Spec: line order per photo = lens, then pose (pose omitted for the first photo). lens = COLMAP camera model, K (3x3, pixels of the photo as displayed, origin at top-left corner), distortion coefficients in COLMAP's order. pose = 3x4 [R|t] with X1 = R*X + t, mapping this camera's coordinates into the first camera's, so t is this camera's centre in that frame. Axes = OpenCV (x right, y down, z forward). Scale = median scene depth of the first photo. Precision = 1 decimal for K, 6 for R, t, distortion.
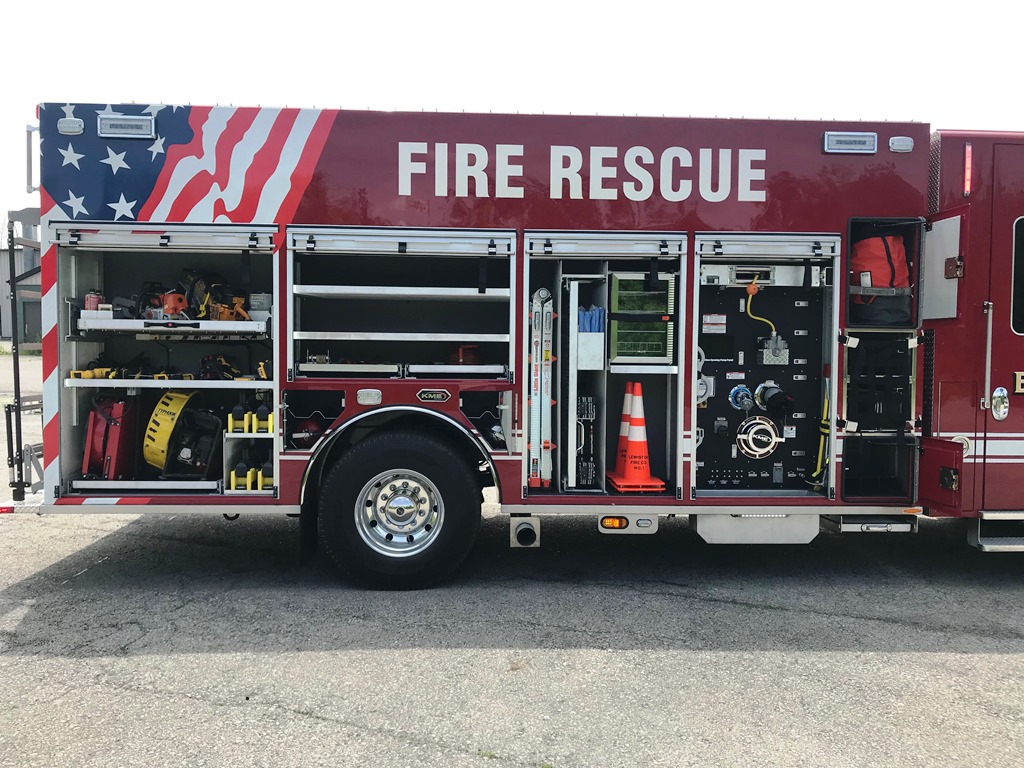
lens RADIAL K [[819.4, 0, 518.4], [0, 819.4, 382.3], [0, 0, 1]] dist [0.053659, -0.099419]
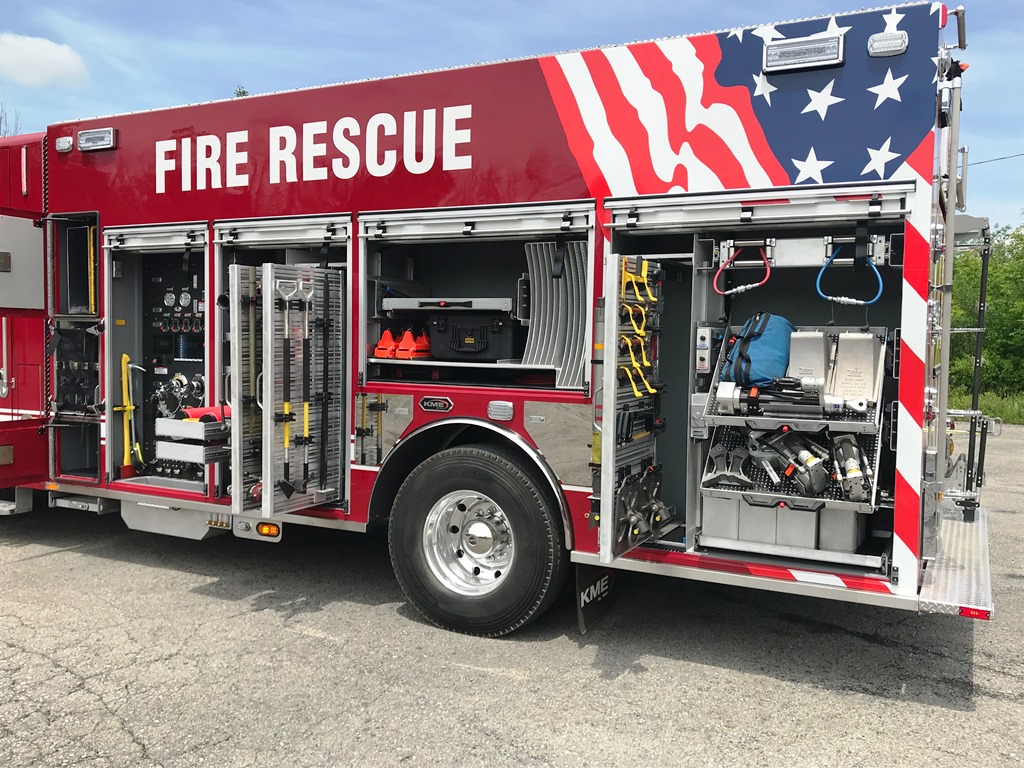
lens RADIAL K [[909.7, 0, 513.0], [0, 909.7, 382.9], [0, 0, 1]] dist [0.011369, -0.006763]
pose [[0.863716, 0.030238, -0.503071, 0.806534], [-0.022356, 0.999515, 0.021695, -0.025090], [0.503483, -0.007491, 0.863973, 0.236987]]
